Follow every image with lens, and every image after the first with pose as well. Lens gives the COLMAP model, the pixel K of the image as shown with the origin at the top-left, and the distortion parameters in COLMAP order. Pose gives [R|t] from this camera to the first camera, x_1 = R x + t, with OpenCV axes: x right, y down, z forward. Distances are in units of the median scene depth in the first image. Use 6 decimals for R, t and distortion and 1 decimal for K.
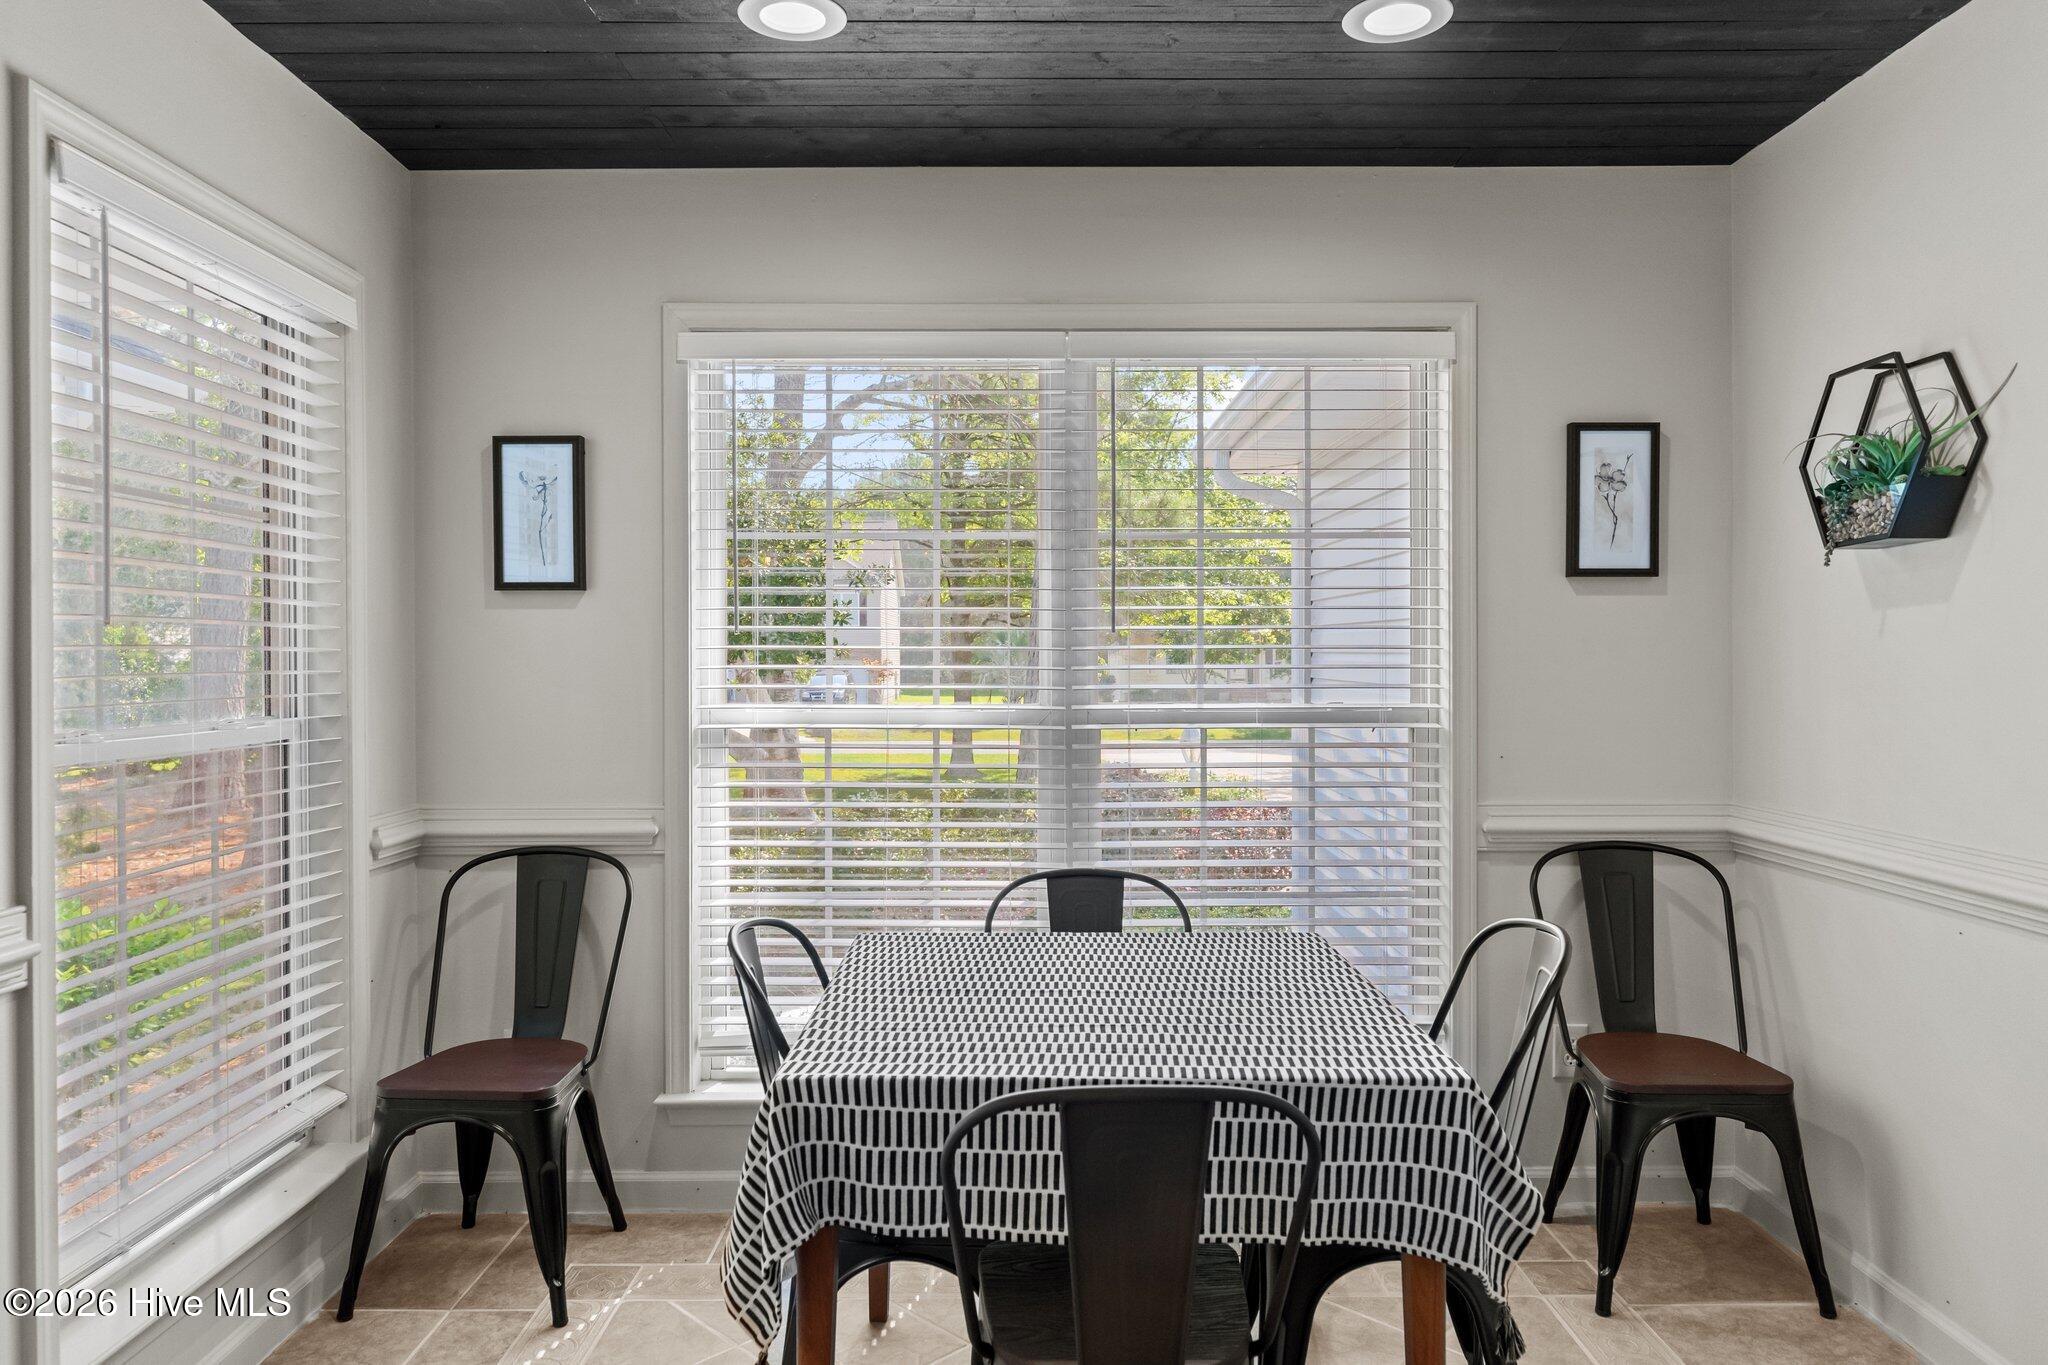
lens RADIAL K [[1343.9, 0, 1020.4], [0, 1343.9, 660.7], [0, 0, 1]] dist [-0.003116, 0.001379]
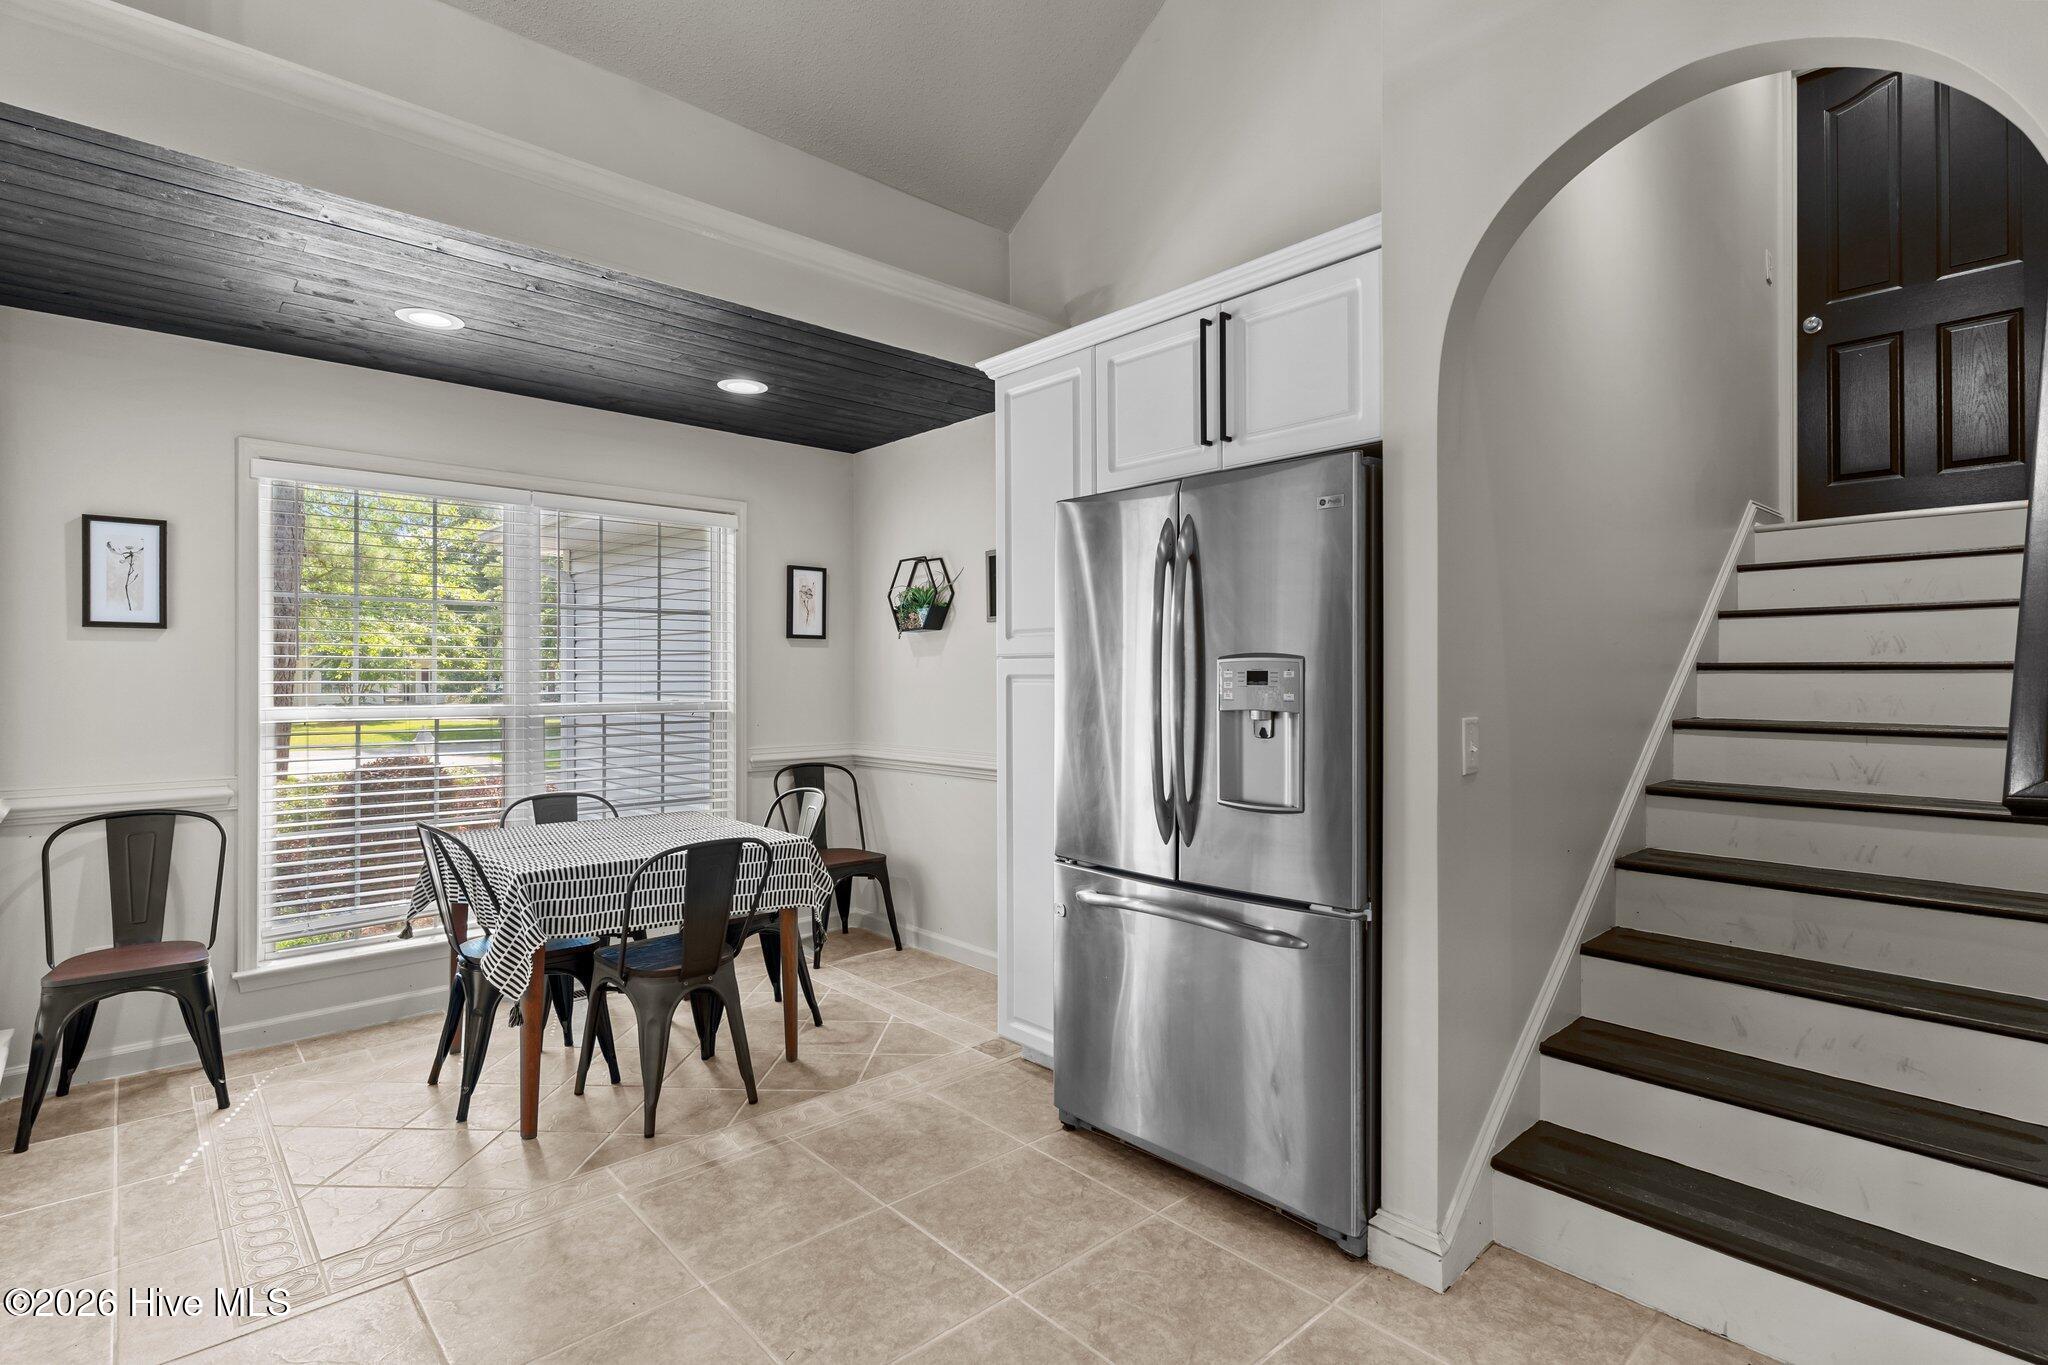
lens RADIAL K [[983.4, 0, 1024.0], [0, 983.4, 682.5], [0, 0, 1]] dist [-0.002366, -0.000037]
pose [[0.738736, -0.002987, 0.673988, -0.379655], [0.001873, 0.999995, 0.002378, 0.004051], [-0.673992, -0.000495, 0.738738, -0.410085]]
